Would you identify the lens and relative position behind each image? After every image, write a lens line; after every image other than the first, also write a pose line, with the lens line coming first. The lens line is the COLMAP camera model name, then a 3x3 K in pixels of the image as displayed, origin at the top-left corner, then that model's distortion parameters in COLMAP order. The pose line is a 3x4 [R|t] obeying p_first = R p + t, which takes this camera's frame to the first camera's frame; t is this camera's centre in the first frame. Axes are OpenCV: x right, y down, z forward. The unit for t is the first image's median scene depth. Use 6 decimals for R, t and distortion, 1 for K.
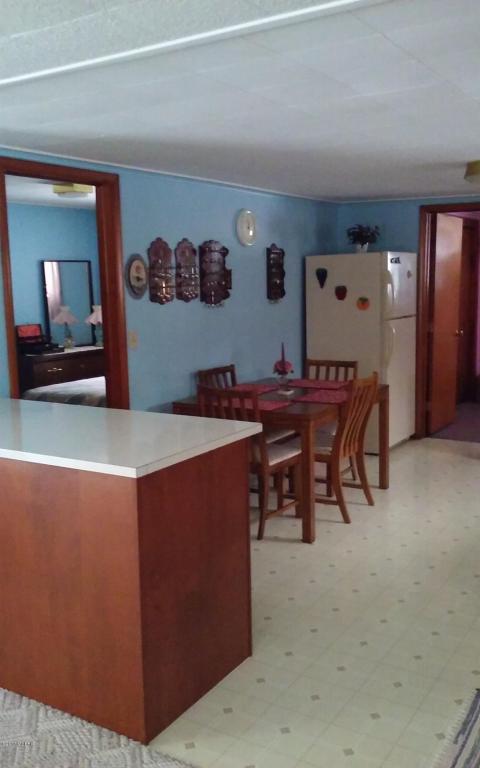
lens RADIAL K [[738.0, 0, 248.5], [0, 738.0, 385.2], [0, 0, 1]] dist [0.084587, -0.243785]
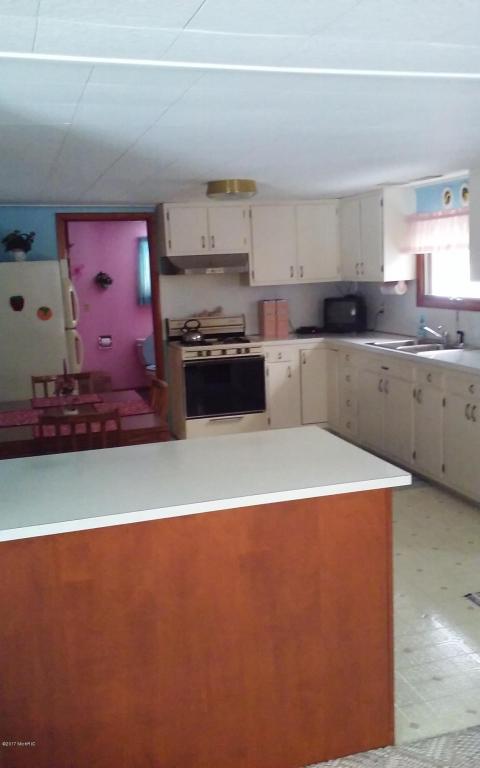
lens RADIAL K [[738.0, 0, 248.5], [0, 738.0, 385.2], [0, 0, 1]] dist [0.084587, -0.243785]
pose [[0.657757, -0.124014, 0.742951, -0.489441], [0.127288, 0.990468, 0.052637, -0.044839], [-0.742397, 0.059946, 0.667273, 0.215836]]
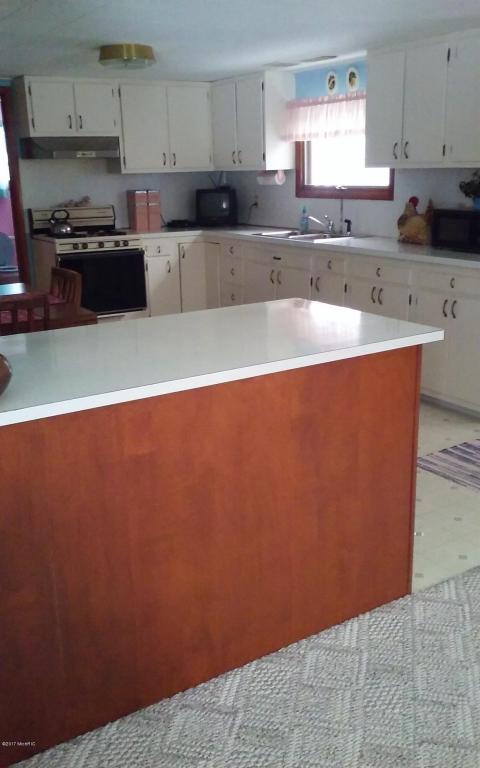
lens RADIAL K [[738.0, 0, 248.5], [0, 738.0, 385.2], [0, 0, 1]] dist [0.084587, -0.243785]
pose [[0.423832, -0.238597, 0.873749, -0.557372], [0.134308, 0.970570, 0.199887, -0.027175], [-0.895727, 0.032633, 0.443404, 0.363964]]
